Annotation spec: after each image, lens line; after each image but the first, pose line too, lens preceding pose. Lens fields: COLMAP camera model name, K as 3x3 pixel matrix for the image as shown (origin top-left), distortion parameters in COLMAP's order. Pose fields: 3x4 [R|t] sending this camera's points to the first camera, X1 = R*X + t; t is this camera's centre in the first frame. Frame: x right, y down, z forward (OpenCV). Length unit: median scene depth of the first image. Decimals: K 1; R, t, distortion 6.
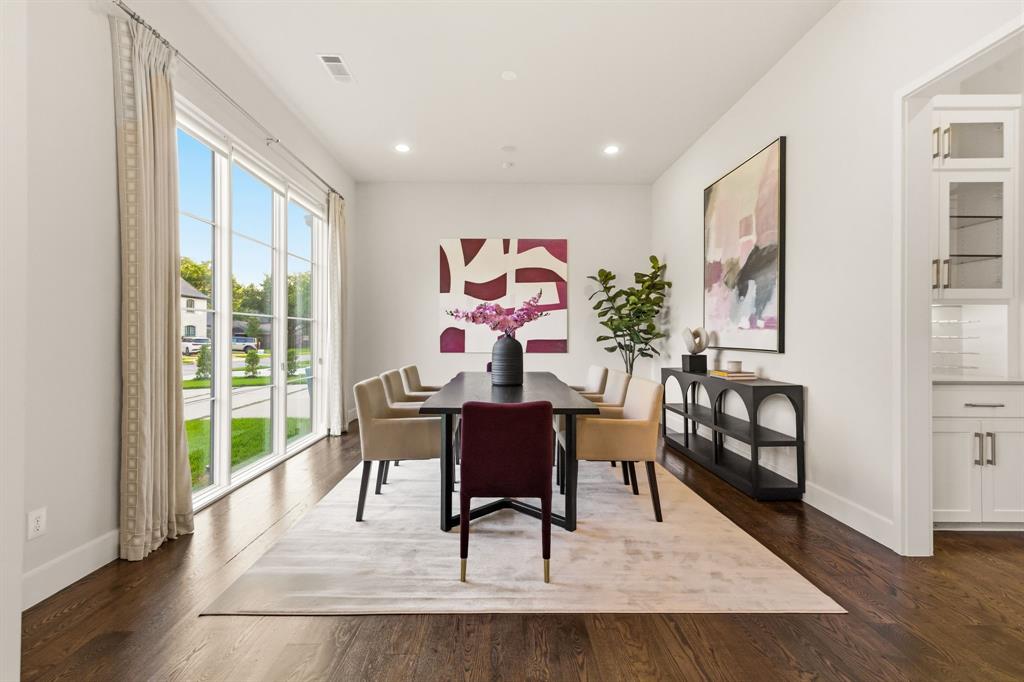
lens RADIAL K [[431.6, 0, 513.7], [0, 431.6, 337.8], [0, 0, 1]] dist [0.012615, -0.000782]
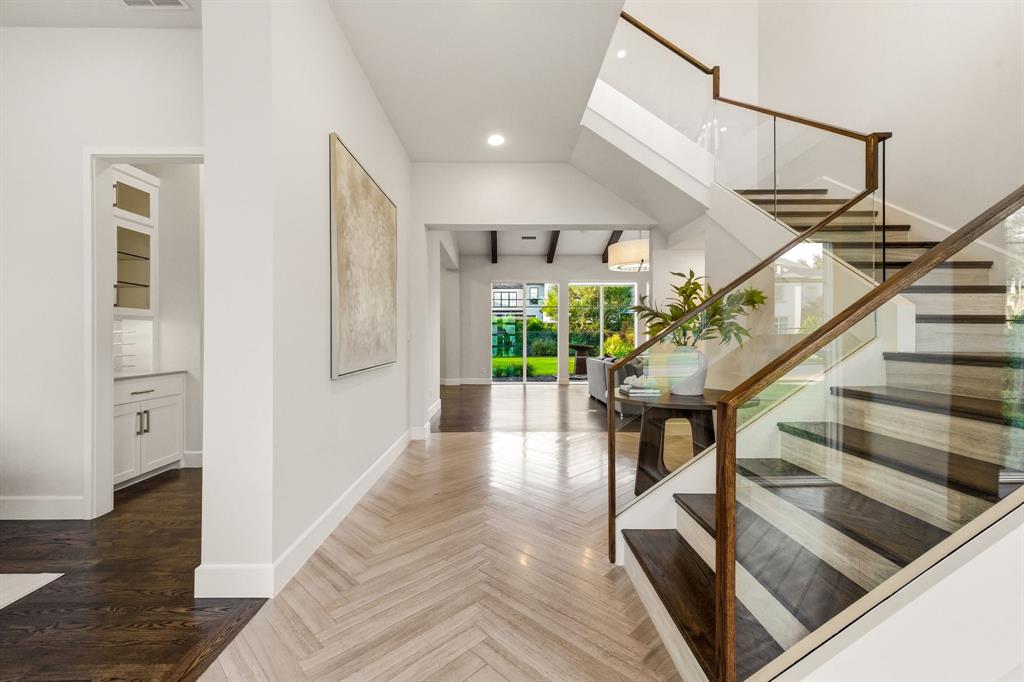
lens RADIAL K [[431.6, 0, 513.7], [0, 431.6, 337.8], [0, 0, 1]] dist [0.012615, -0.000782]
pose [[-0.024806, -0.002996, 0.999688, -0.368641], [-0.001840, 0.999994, 0.002951, -0.028097], [-0.999691, -0.001766, -0.024812, -0.168846]]
